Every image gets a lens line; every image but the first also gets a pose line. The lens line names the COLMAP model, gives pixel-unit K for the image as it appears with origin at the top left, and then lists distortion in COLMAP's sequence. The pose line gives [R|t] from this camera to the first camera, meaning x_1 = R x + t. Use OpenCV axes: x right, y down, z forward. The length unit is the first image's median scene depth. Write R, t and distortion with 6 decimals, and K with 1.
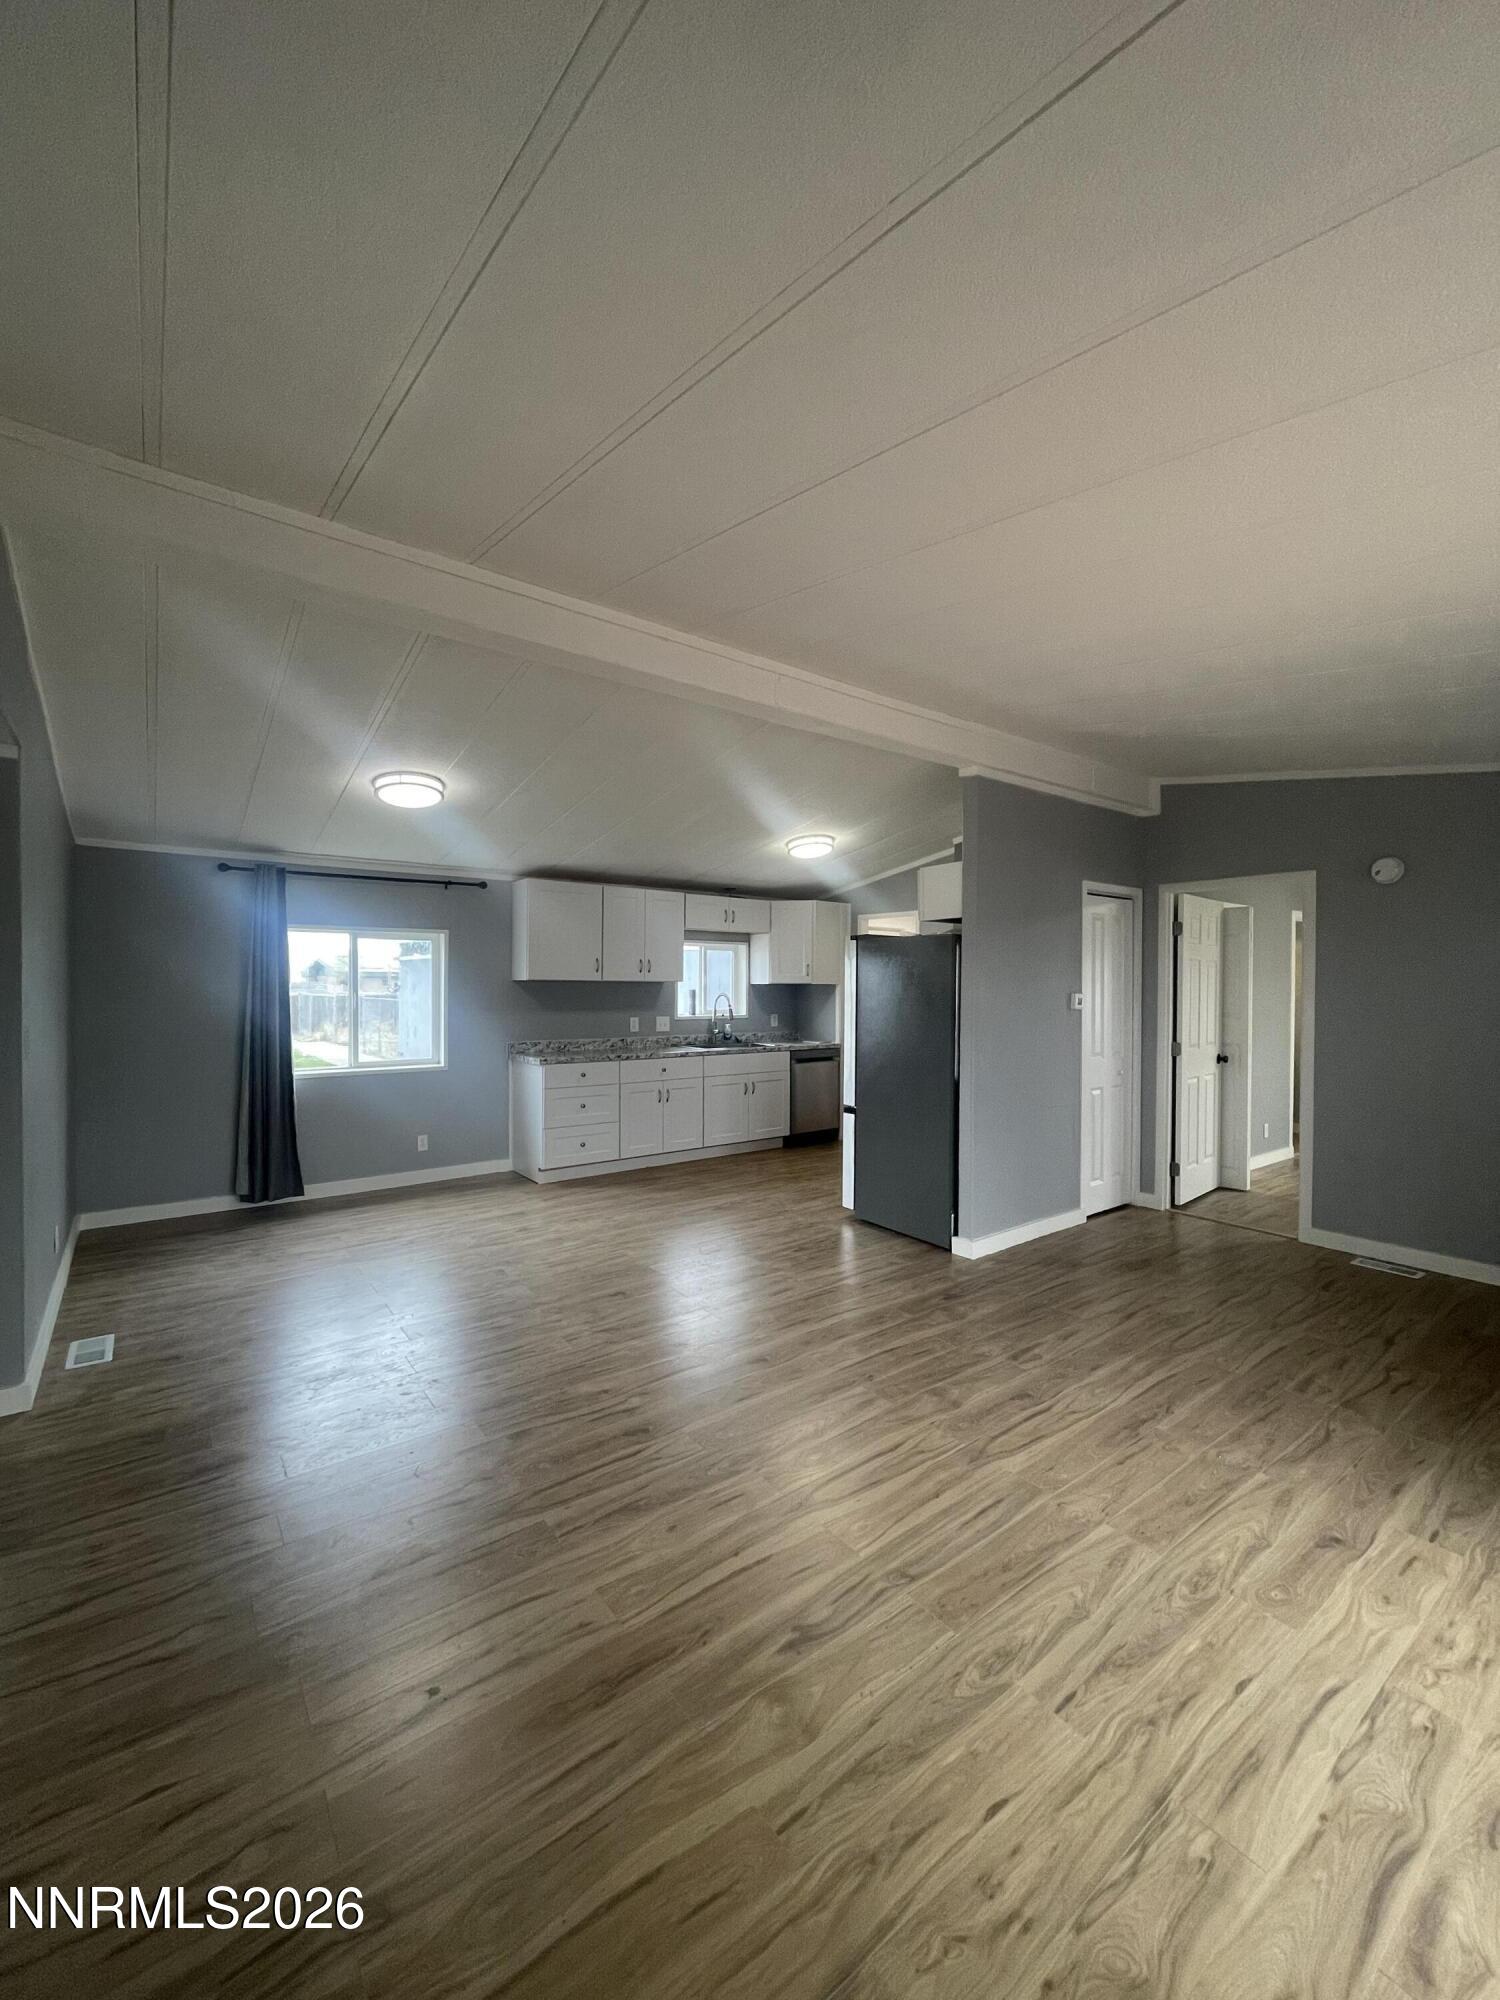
lens RADIAL K [[818.8, 0, 754.1], [0, 818.8, 973.6], [0, 0, 1]] dist [0.000672, -0.000104]
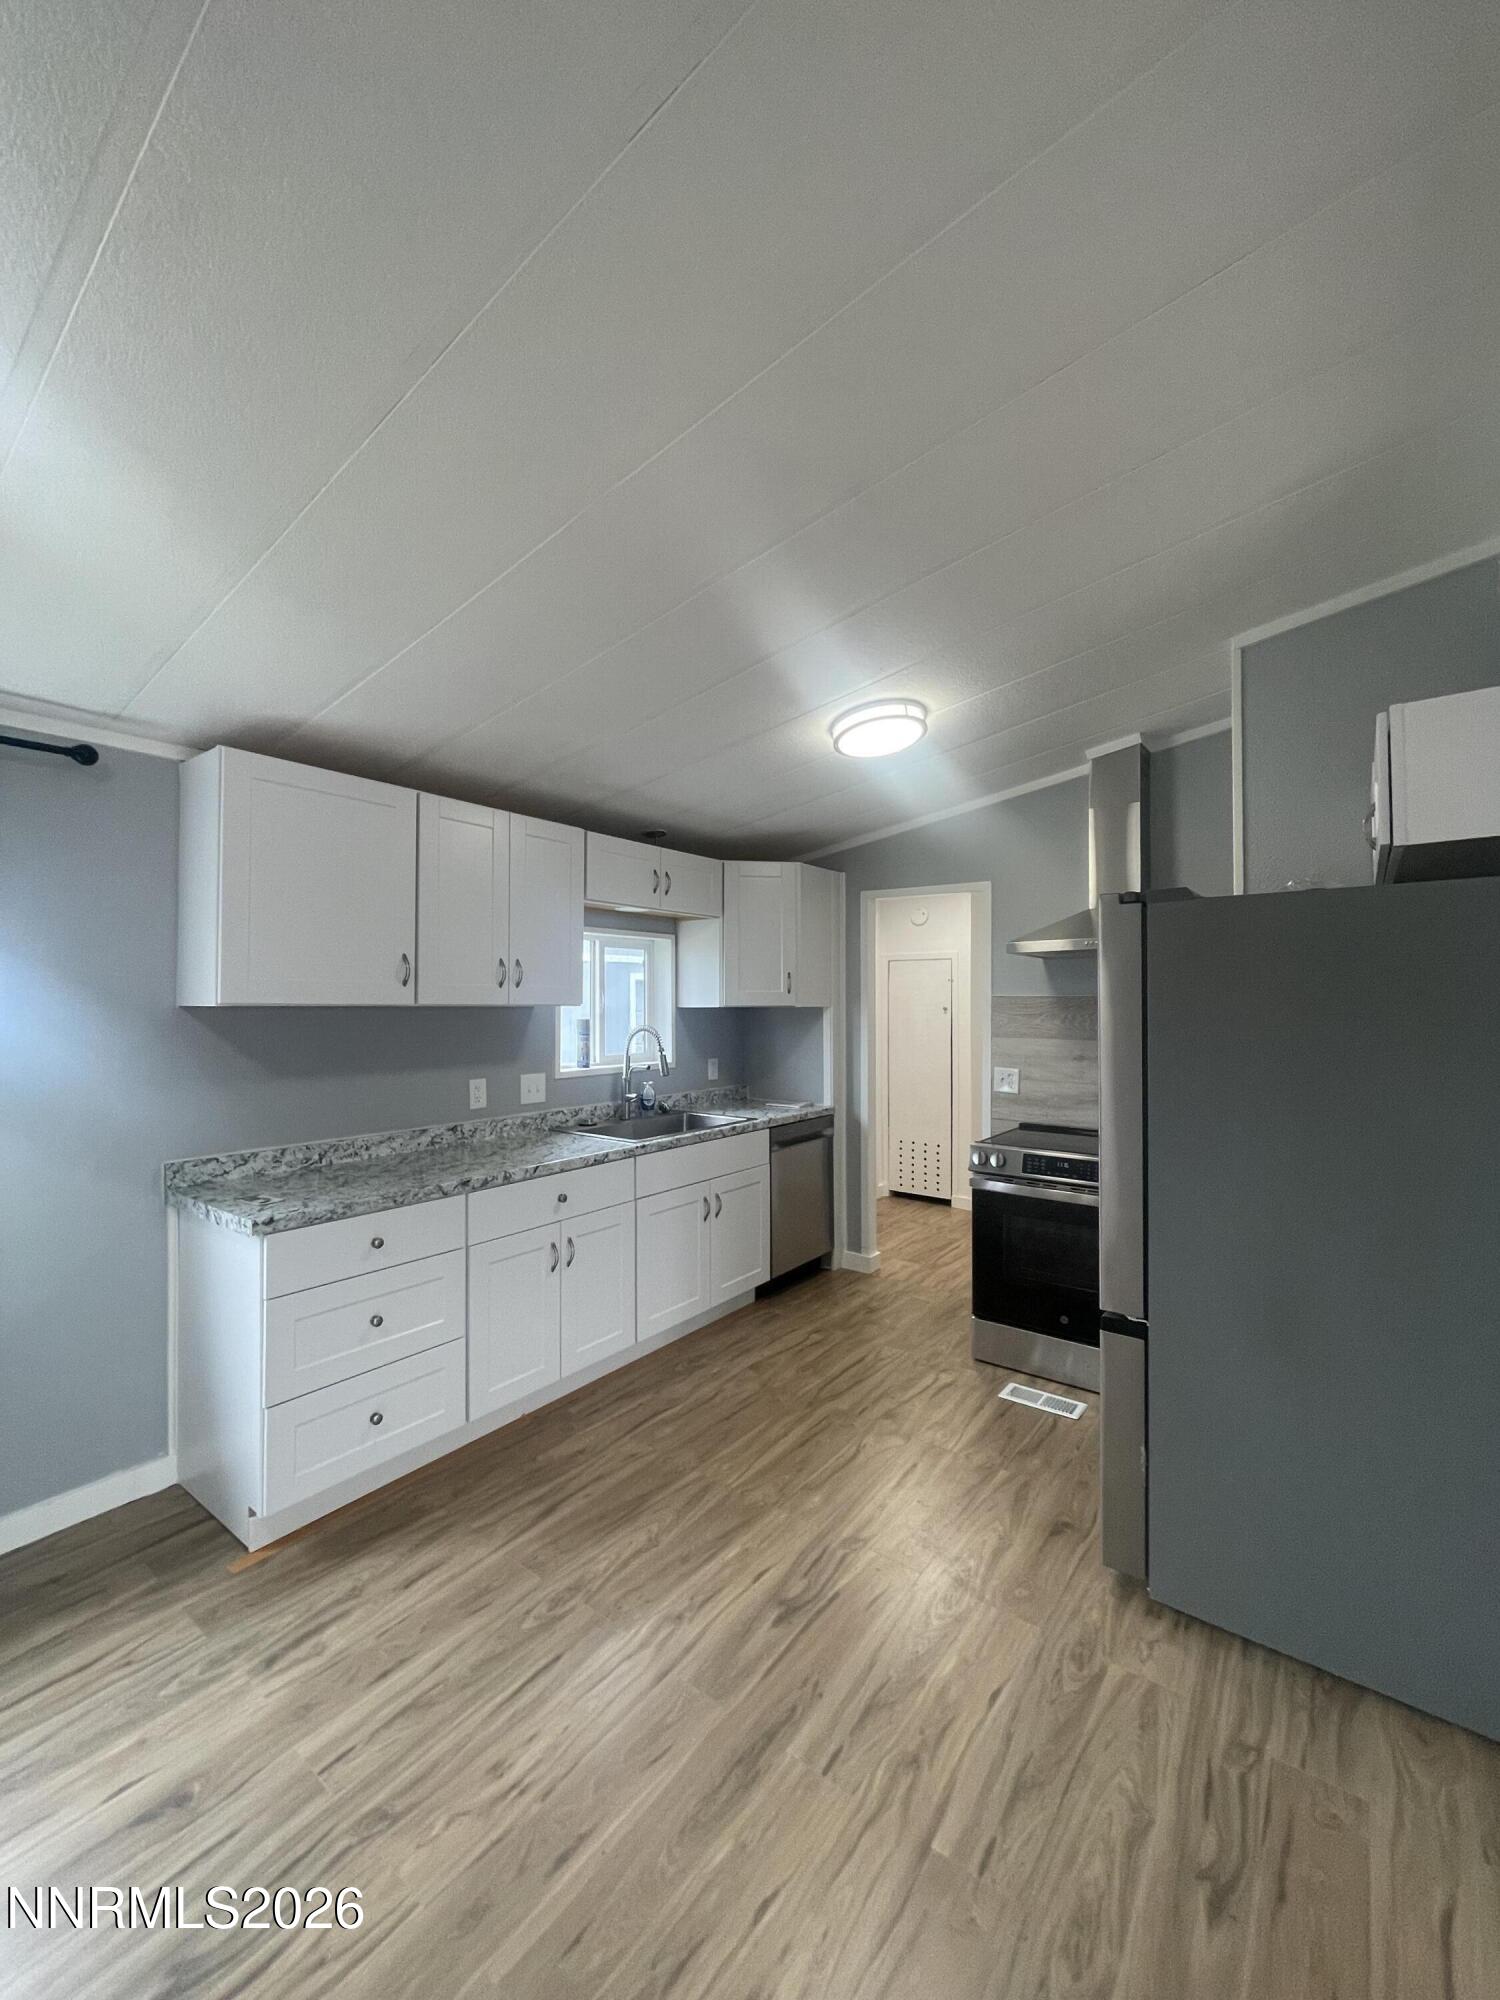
lens RADIAL K [[806.5, 0, 759.9], [0, 806.5, 994.8], [0, 0, 1]] dist [-0.002136, -0.001260]
pose [[0.958651, -0.004191, 0.284552, -0.178759], [0.002912, 0.999984, 0.004916, 0.001820], [-0.284568, -0.003885, 0.958648, 0.722553]]
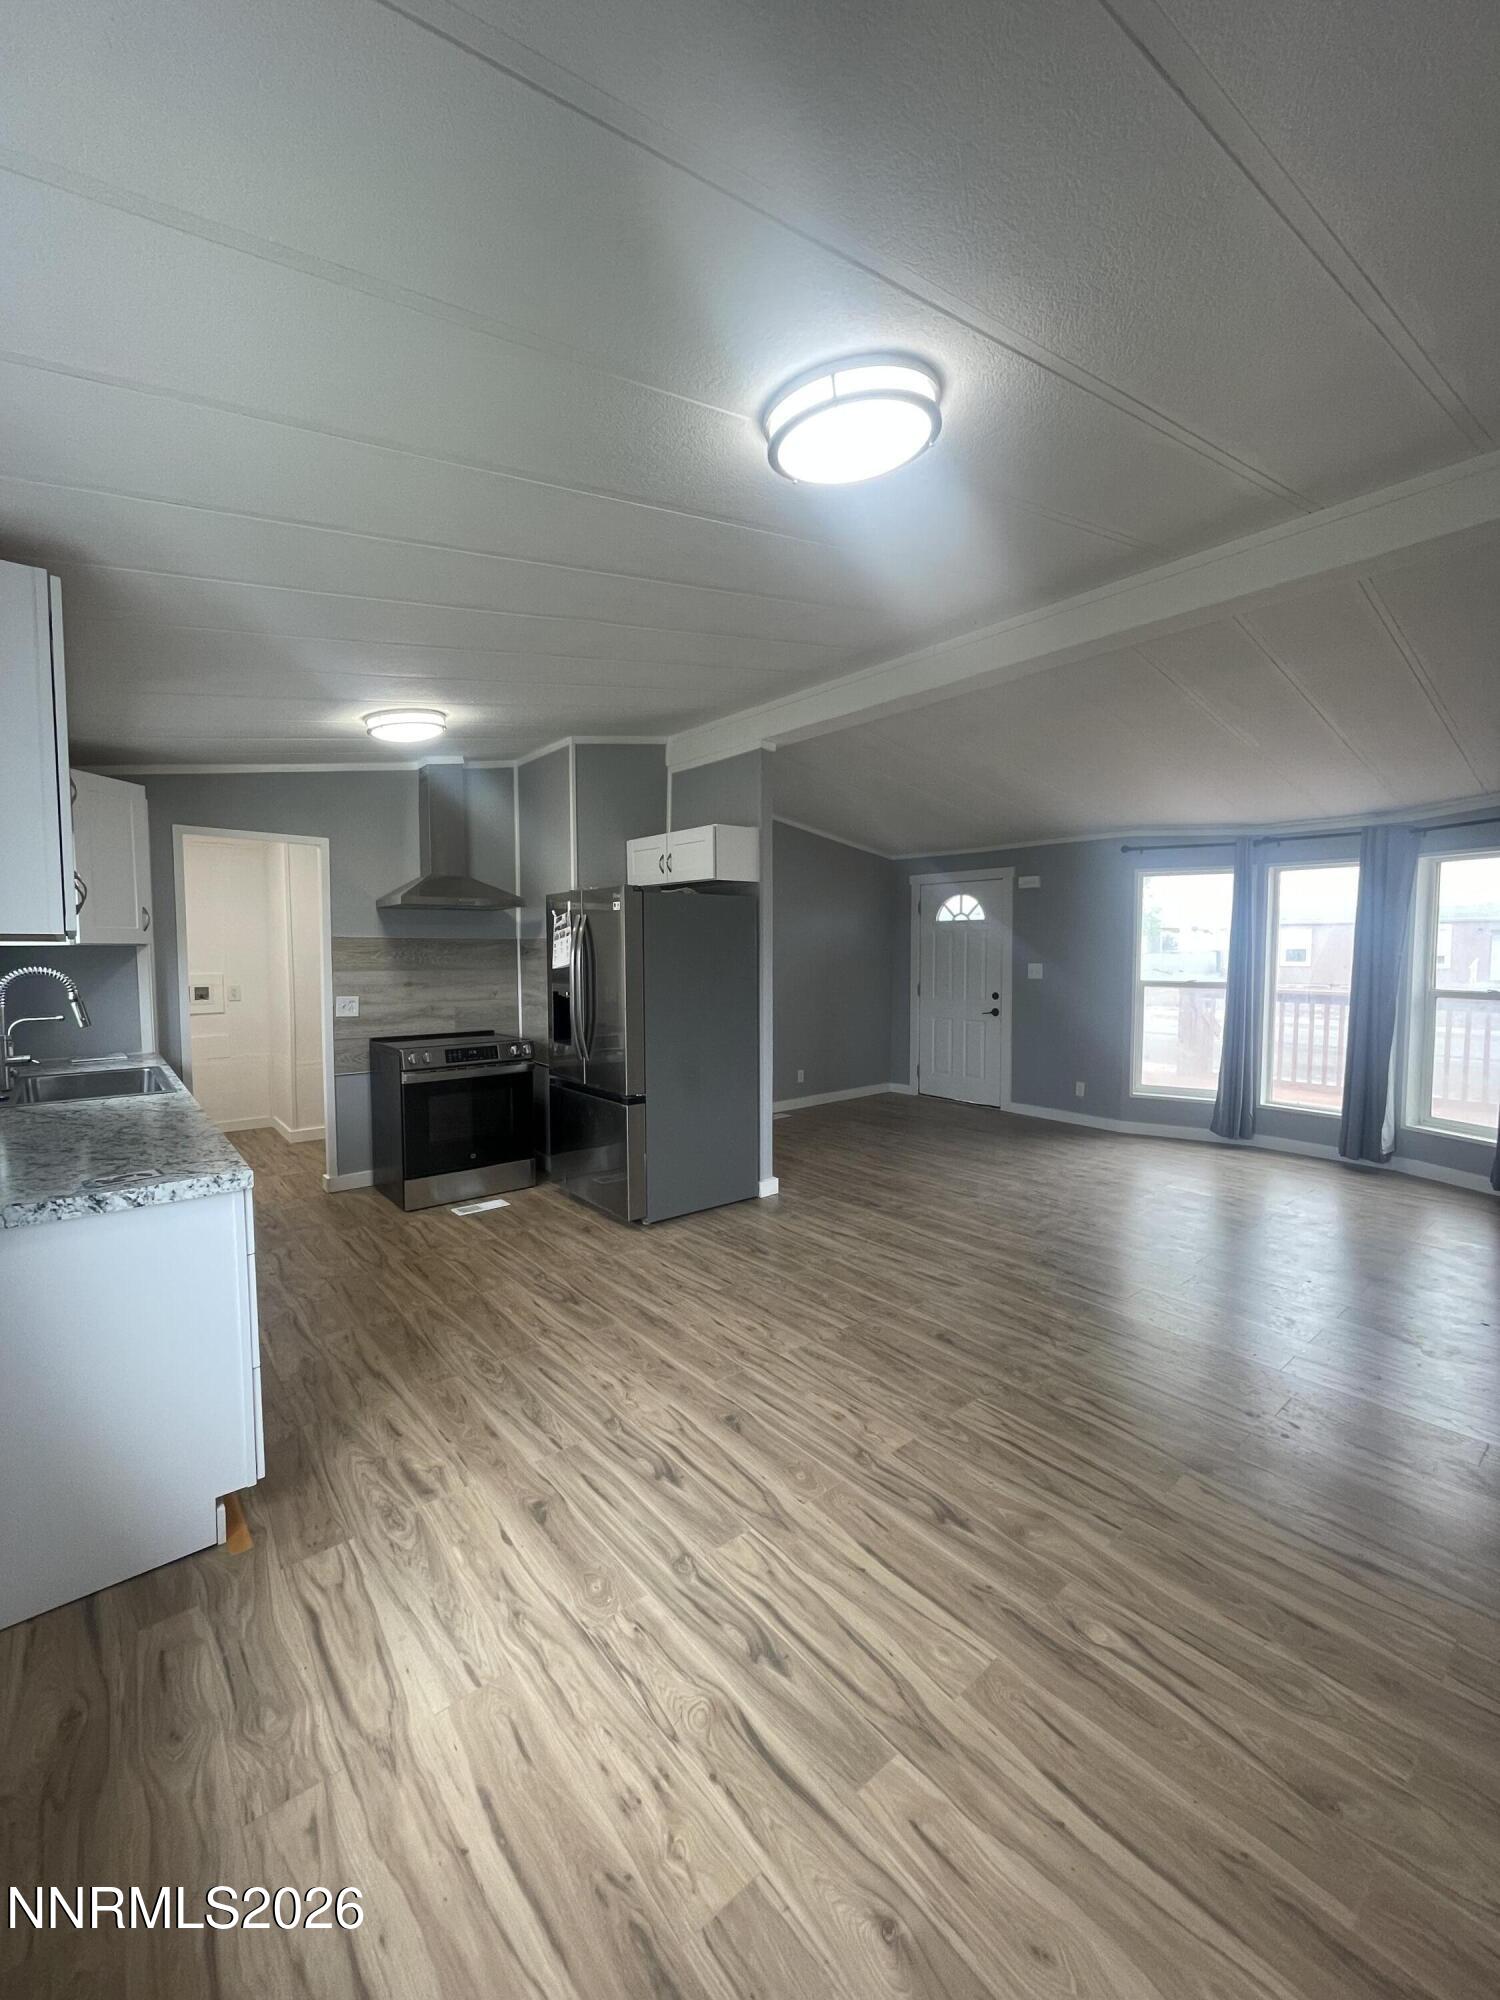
lens RADIAL K [[802.5, 0, 765.2], [0, 802.5, 999.2], [0, 0, 1]] dist [-0.019150, -0.000287]
pose [[-0.067198, -0.068077, 0.995414, -0.730163], [-0.013438, 0.997641, 0.067322, 0.011529], [-0.997649, -0.008852, -0.067955, 0.995746]]
